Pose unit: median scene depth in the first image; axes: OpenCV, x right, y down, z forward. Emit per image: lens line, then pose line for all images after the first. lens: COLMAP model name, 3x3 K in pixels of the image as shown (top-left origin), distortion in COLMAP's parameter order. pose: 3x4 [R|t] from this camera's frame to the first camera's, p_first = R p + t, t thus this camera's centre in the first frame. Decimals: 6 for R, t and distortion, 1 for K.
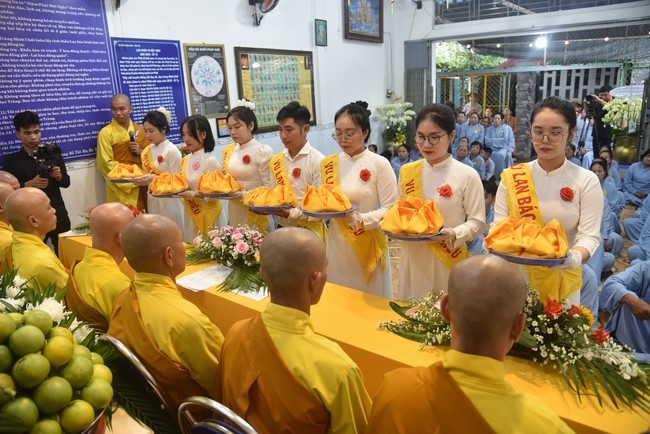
lens RADIAL K [[460.0, 0, 324.4], [0, 460.0, 229.1], [0, 0, 1]] dist [-0.109473, 0.053748]
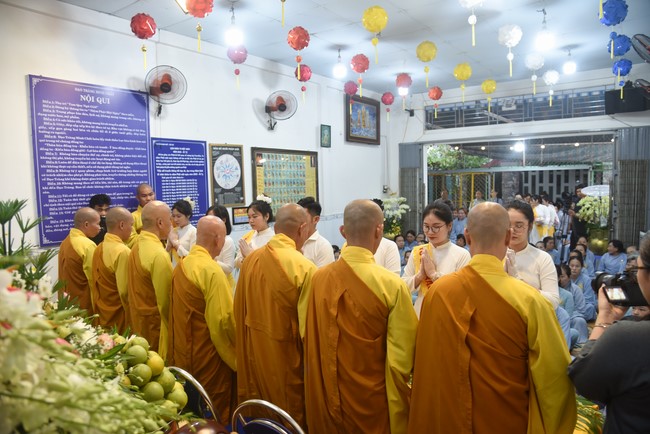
lens RADIAL K [[463.5, 0, 320.4], [0, 463.5, 220.9], [0, 0, 1]] dist [-0.124920, 0.068141]
pose [[0.999682, 0.025114, -0.002045, -0.014350], [-0.024986, 0.977519, -0.209361, 0.021536], [-0.003259, 0.209346, 0.977836, -0.105708]]
